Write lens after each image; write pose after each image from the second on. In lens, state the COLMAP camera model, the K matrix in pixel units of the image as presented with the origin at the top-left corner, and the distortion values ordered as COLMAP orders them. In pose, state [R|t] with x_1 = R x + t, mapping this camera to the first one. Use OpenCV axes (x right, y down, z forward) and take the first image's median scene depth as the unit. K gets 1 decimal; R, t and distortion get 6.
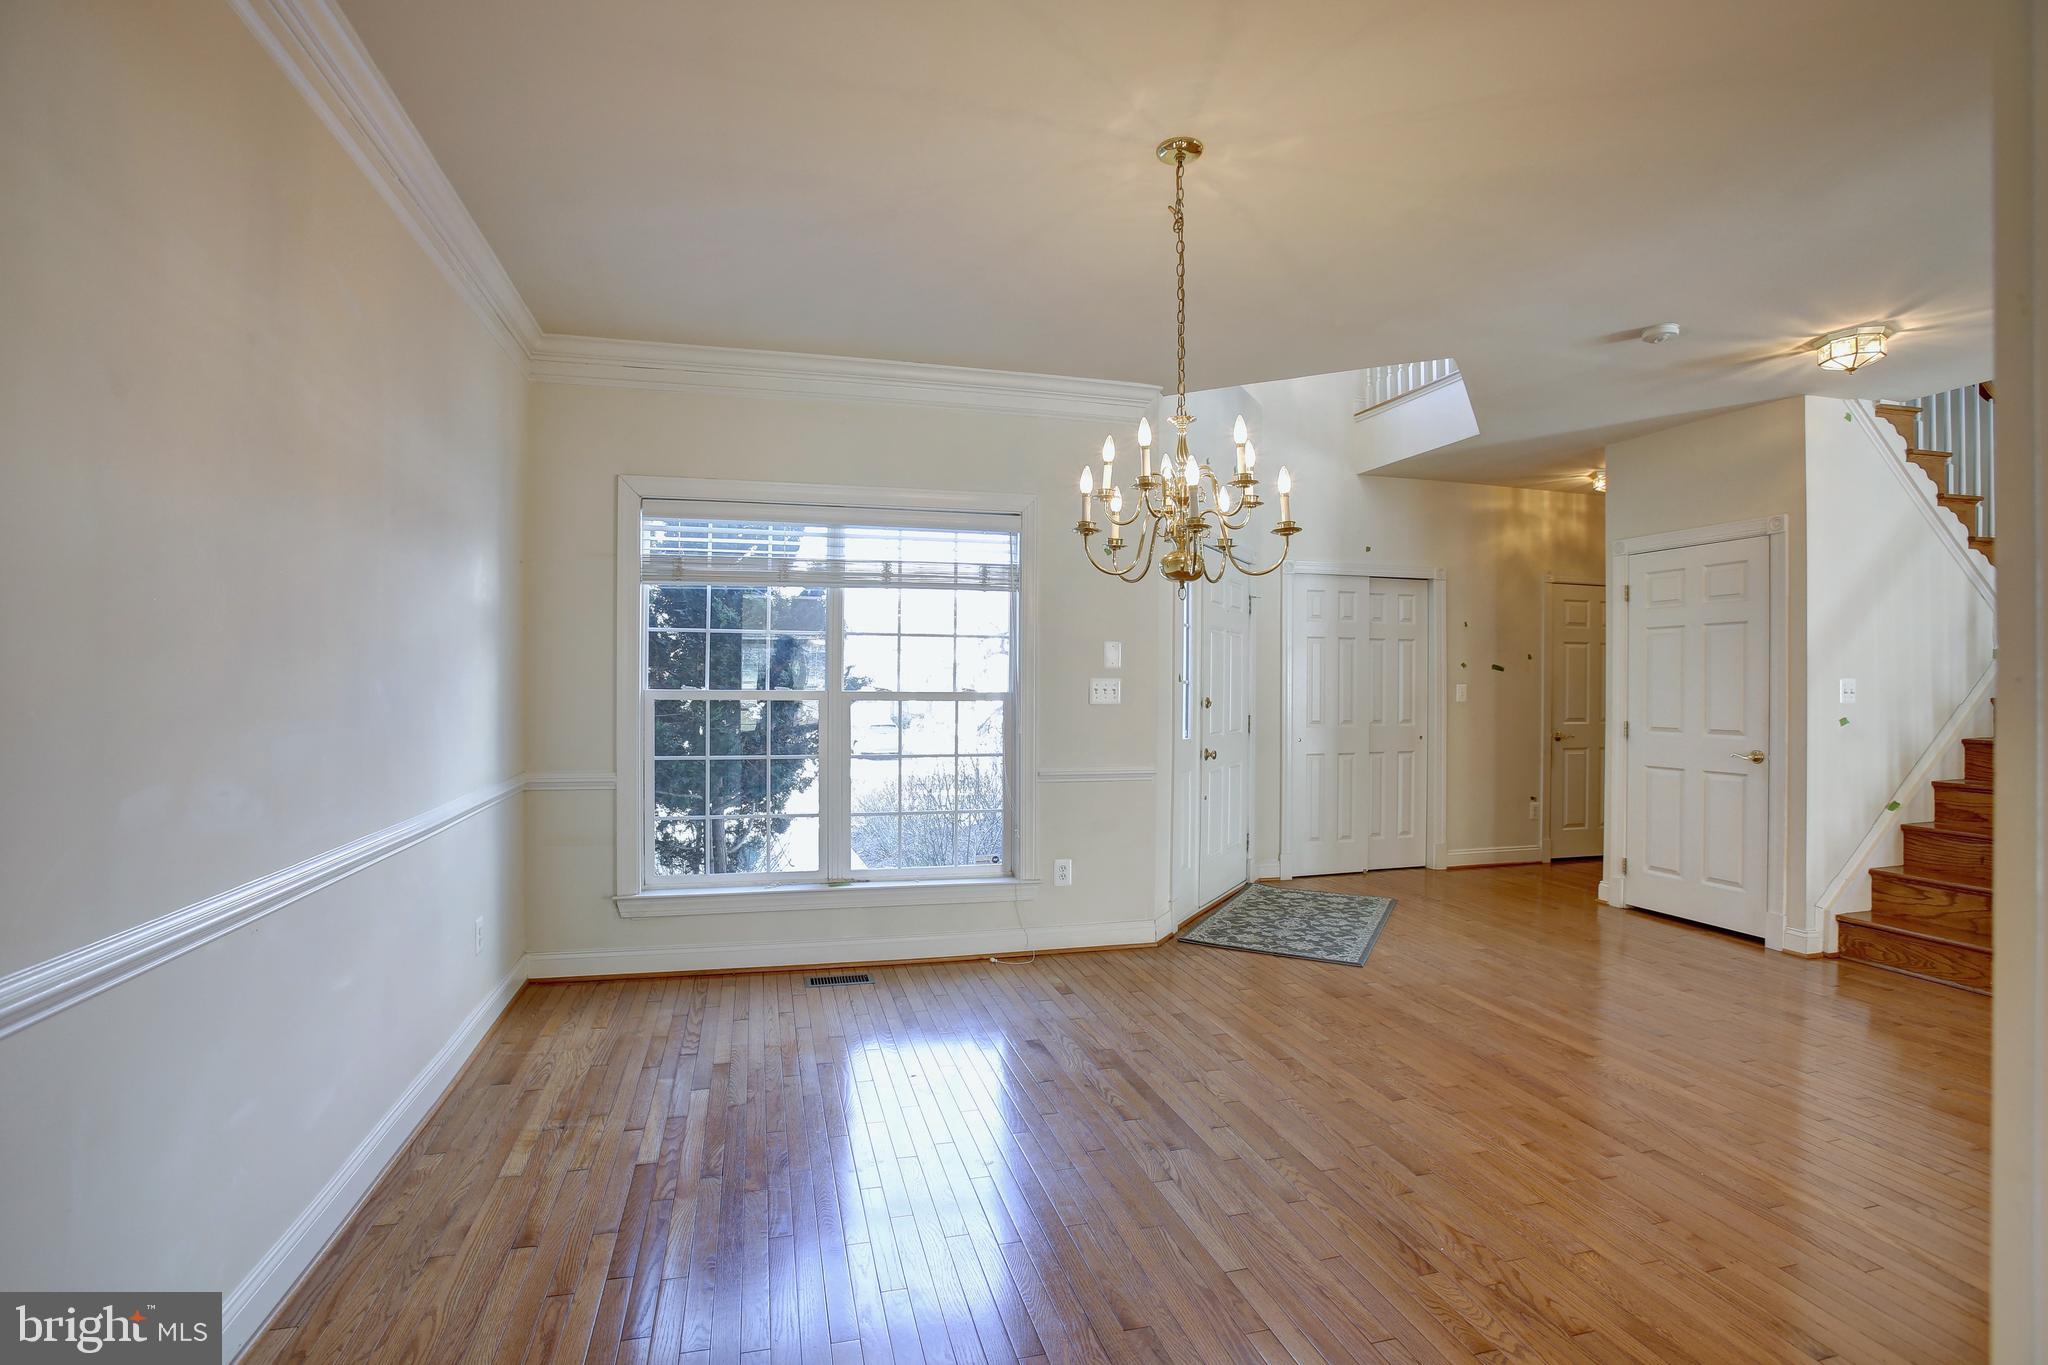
lens RADIAL K [[917.4, 0, 1044.4], [0, 917.4, 685.5], [0, 0, 1]] dist [-0.028572, 0.001131]
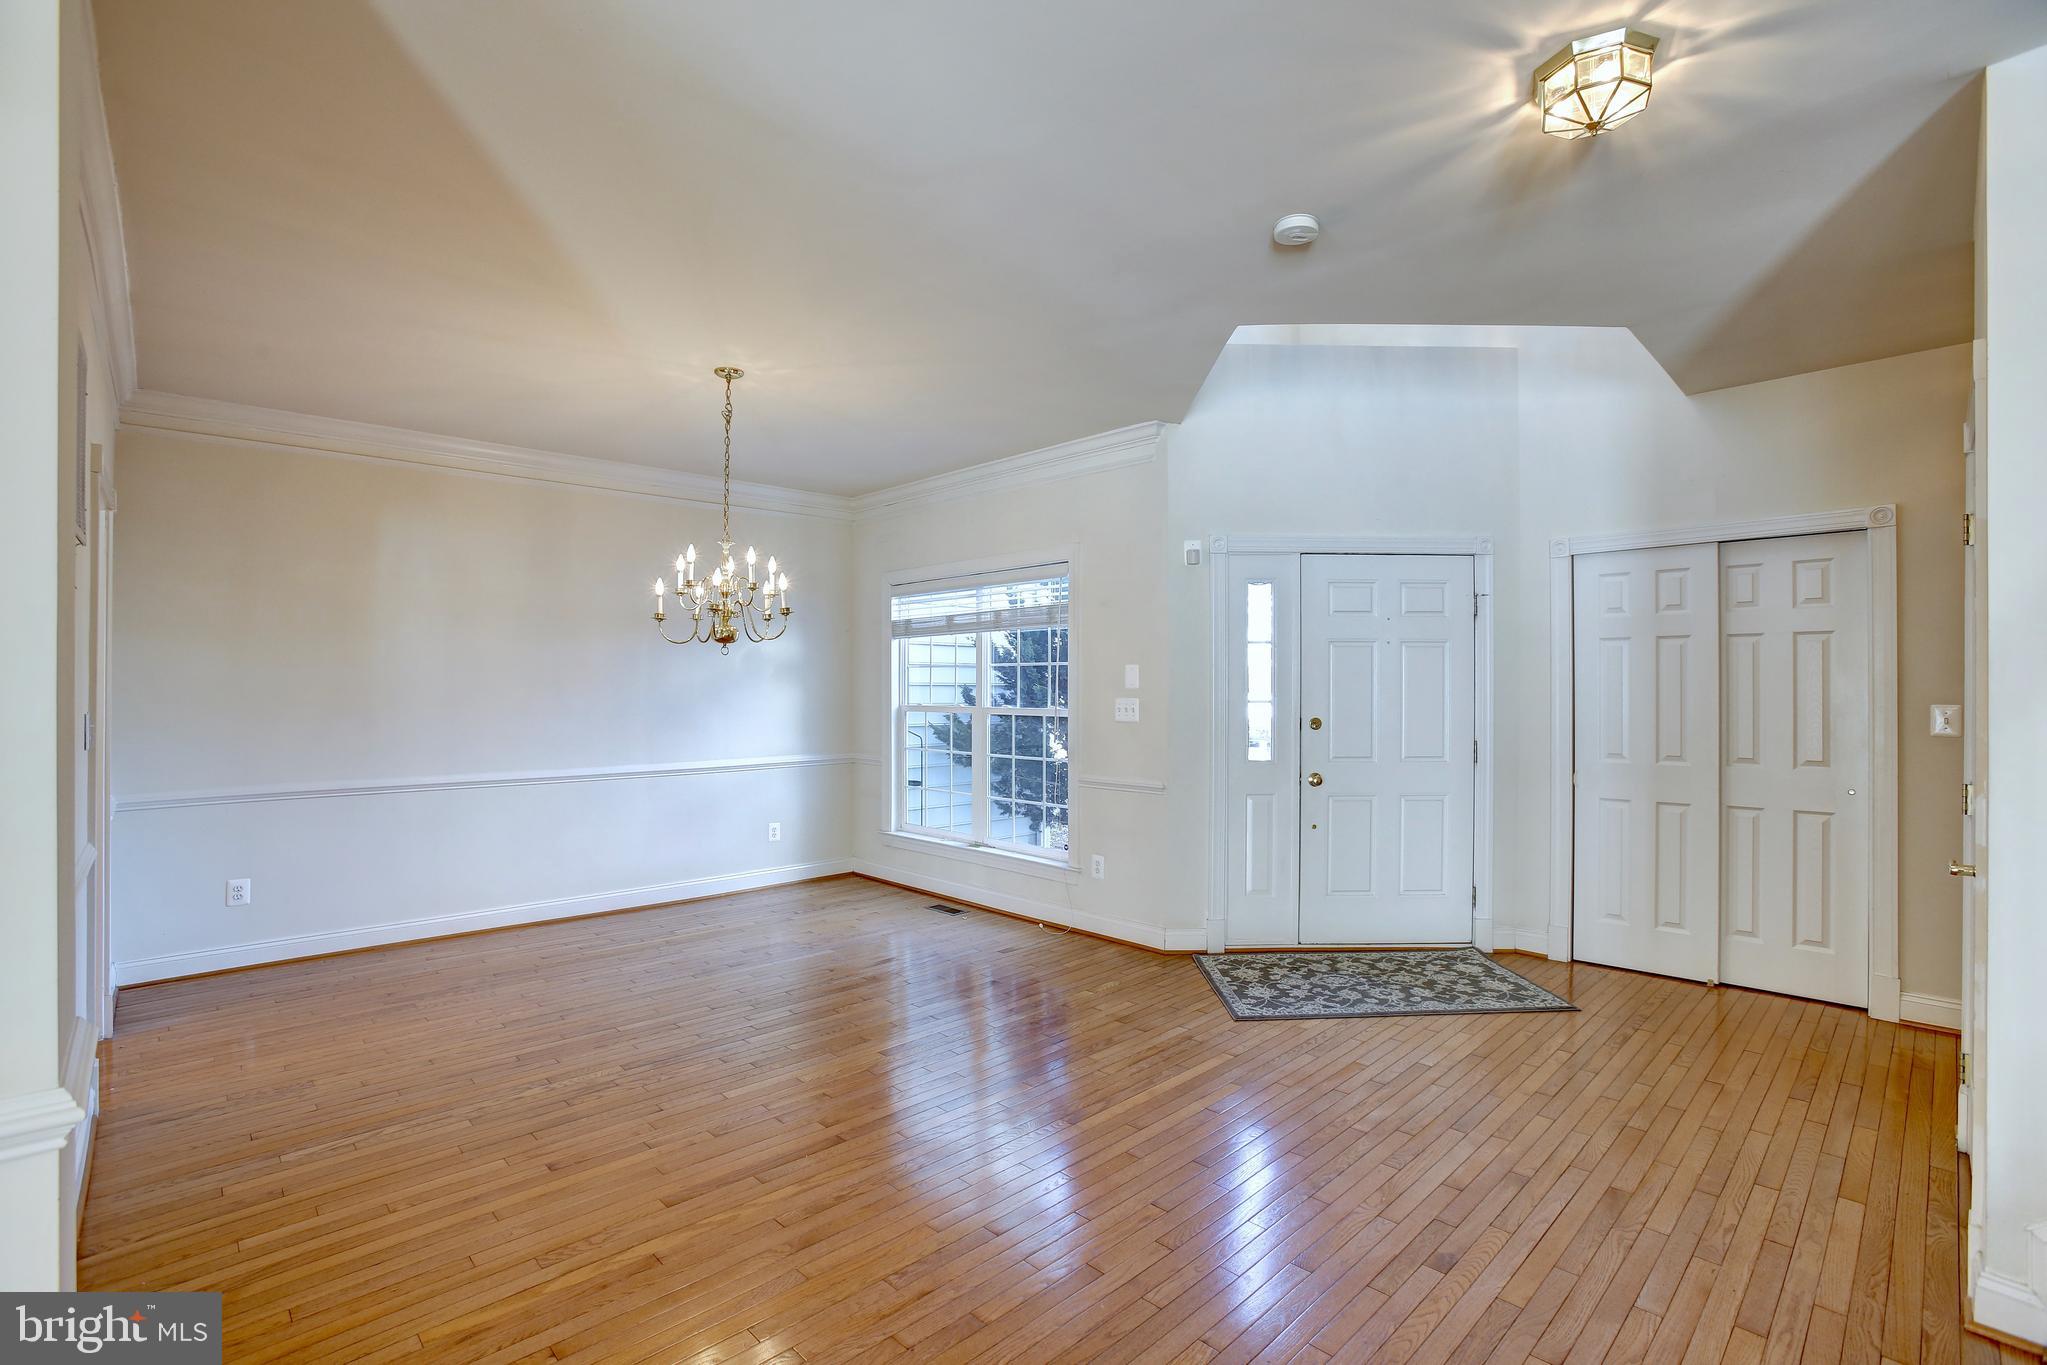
lens RADIAL K [[917.0, 0, 1036.8], [0, 917.0, 694.1], [0, 0, 1]] dist [-0.028572, 0.001131]
pose [[0.499456, 0.000187, -0.866339, 0.996442], [0.001231, 0.999999, 0.000925, -0.013998], [0.866338, -0.001529, 0.499456, 0.368210]]
